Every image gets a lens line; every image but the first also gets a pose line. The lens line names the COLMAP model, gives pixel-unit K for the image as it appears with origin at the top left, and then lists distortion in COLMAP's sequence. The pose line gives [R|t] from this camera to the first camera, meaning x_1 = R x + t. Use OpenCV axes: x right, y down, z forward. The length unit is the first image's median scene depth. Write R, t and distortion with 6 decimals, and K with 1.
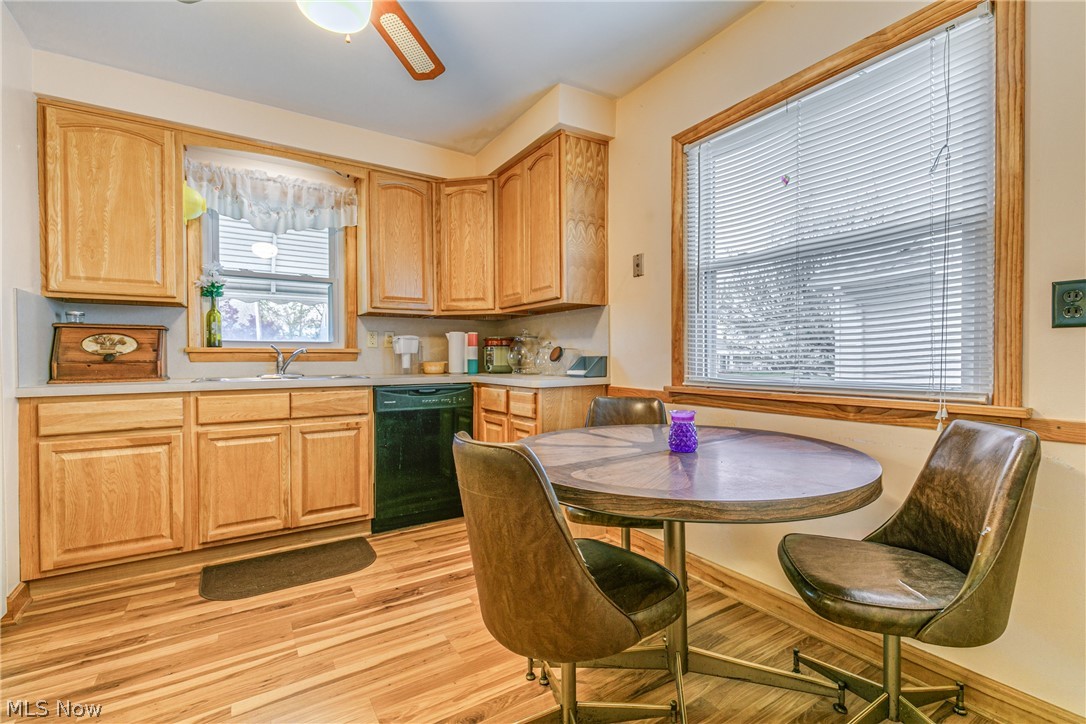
lens RADIAL K [[489.5, 0, 548.7], [0, 489.5, 363.2], [0, 0, 1]] dist [0.005756, -0.000996]
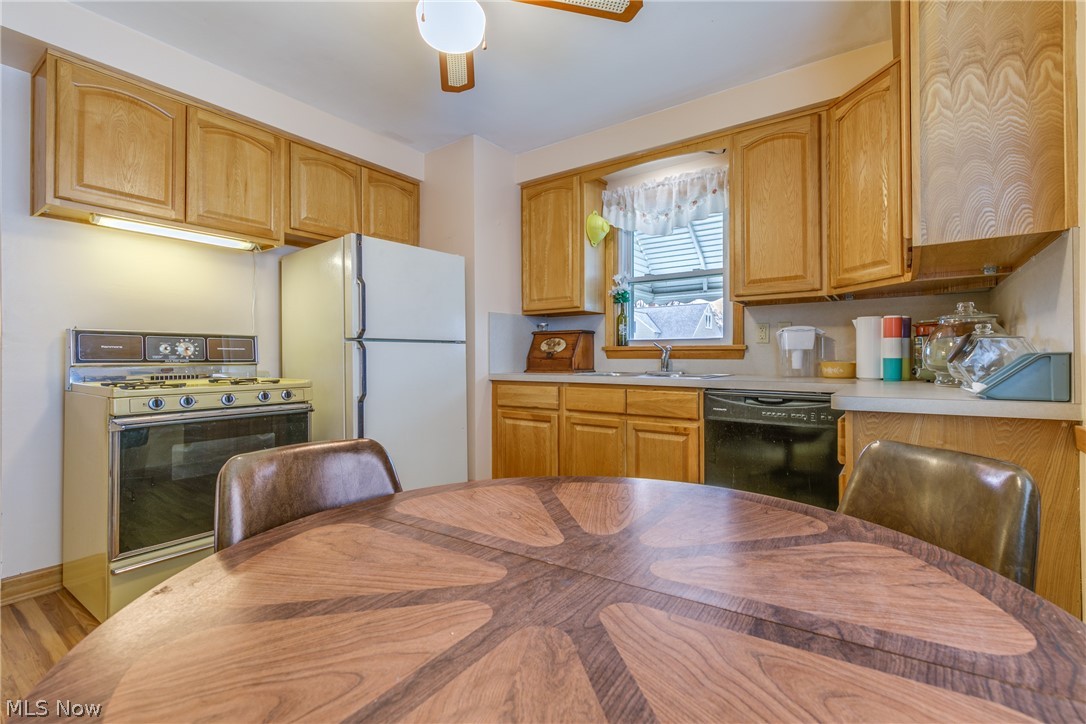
lens RADIAL K [[489.5, 0, 546.3], [0, 489.5, 355.4], [0, 0, 1]] dist [0.005756, -0.000996]
pose [[0.354847, 0.002230, -0.934922, 0.350076], [-0.010587, 0.999943, -0.001634, -0.006644], [0.934865, 0.010478, 0.354850, 0.441367]]
